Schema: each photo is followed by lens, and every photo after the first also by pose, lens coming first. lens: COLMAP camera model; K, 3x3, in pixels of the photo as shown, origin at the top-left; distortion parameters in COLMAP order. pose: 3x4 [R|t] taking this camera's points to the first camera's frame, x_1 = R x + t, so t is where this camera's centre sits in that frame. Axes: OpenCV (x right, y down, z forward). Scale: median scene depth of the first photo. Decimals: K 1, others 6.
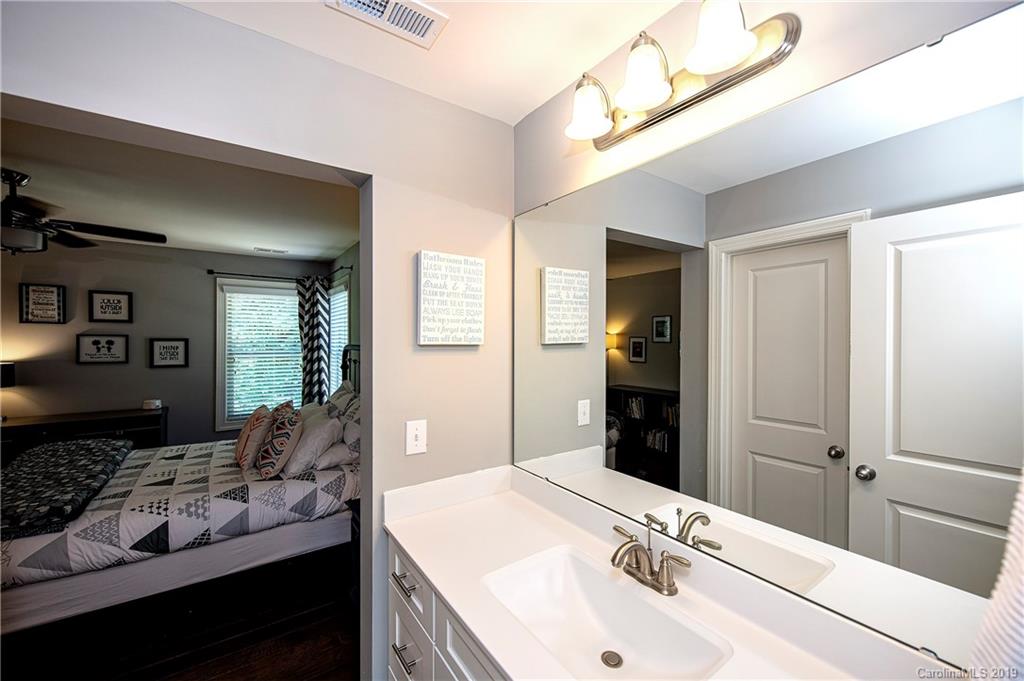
lens RADIAL K [[414.0, 0, 510.3], [0, 414.0, 335.9], [0, 0, 1]] dist [0.002057, -0.000841]
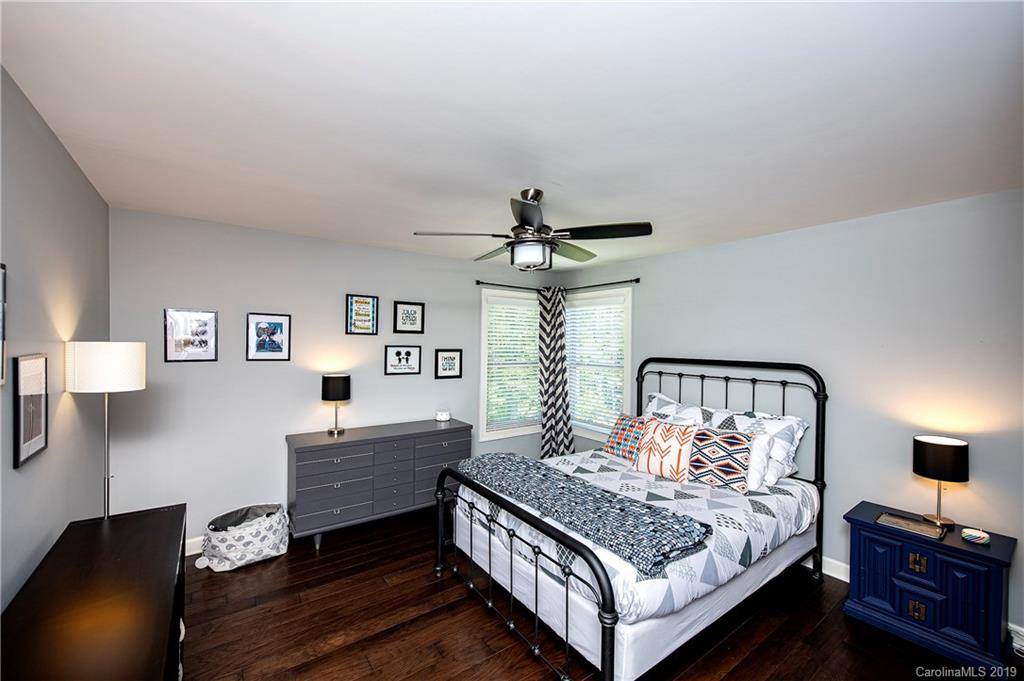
lens RADIAL K [[414.0, 0, 514.8], [0, 414.0, 341.1], [0, 0, 1]] dist [0.002057, -0.000841]
pose [[0.999121, 0.008011, 0.041149, -0.767024], [-0.008273, 0.999947, 0.006205, -0.022502], [-0.041097, -0.006540, 0.999134, -0.003747]]
